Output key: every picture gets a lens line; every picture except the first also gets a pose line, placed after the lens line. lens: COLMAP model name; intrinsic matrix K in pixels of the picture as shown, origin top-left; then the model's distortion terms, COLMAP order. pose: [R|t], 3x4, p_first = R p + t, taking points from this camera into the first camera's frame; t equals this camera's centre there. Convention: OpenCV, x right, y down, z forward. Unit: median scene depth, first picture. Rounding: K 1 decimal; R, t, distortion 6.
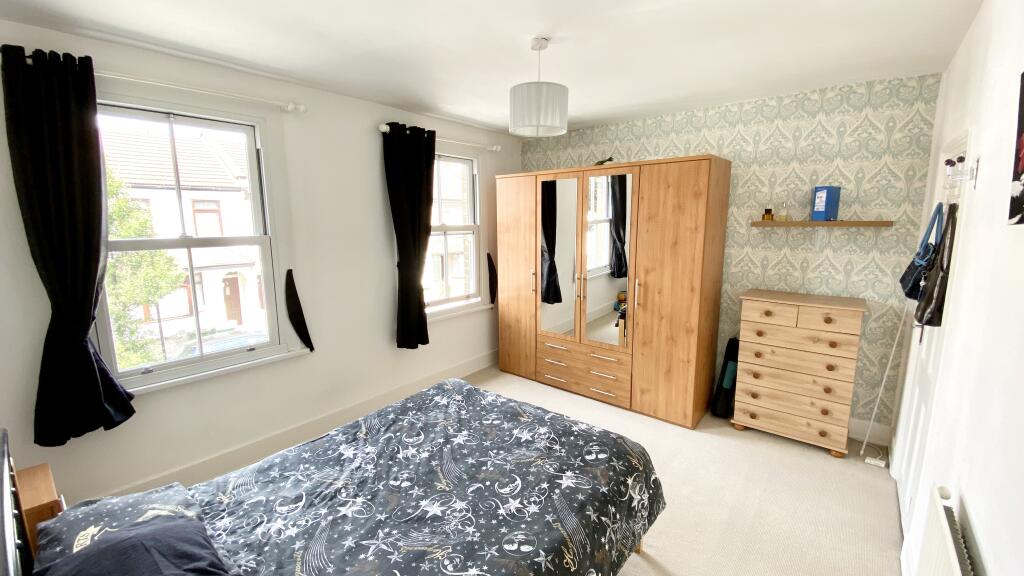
lens RADIAL K [[408.9, 0, 512.0], [0, 408.9, 288.0], [0, 0, 1]] dist [0.044677, -0.030748]
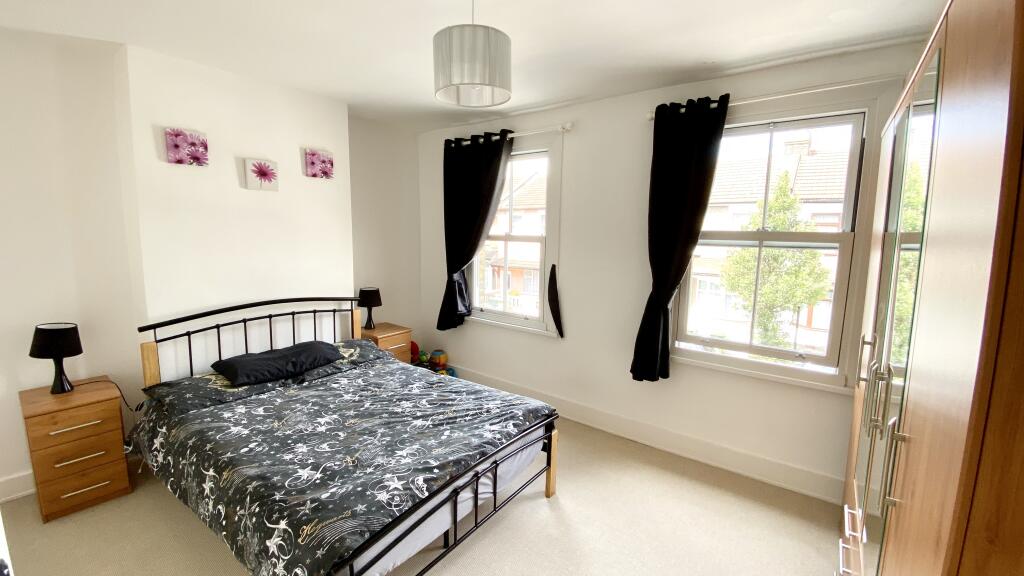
lens RADIAL K [[408.9, 0, 512.0], [0, 408.9, 288.0], [0, 0, 1]] dist [0.044677, -0.030748]
pose [[0.048054, 0.161103, -0.985767, 0.912683], [-0.168826, 0.974018, 0.150953, -0.188934], [0.984474, 0.159169, 0.074004, 1.114391]]
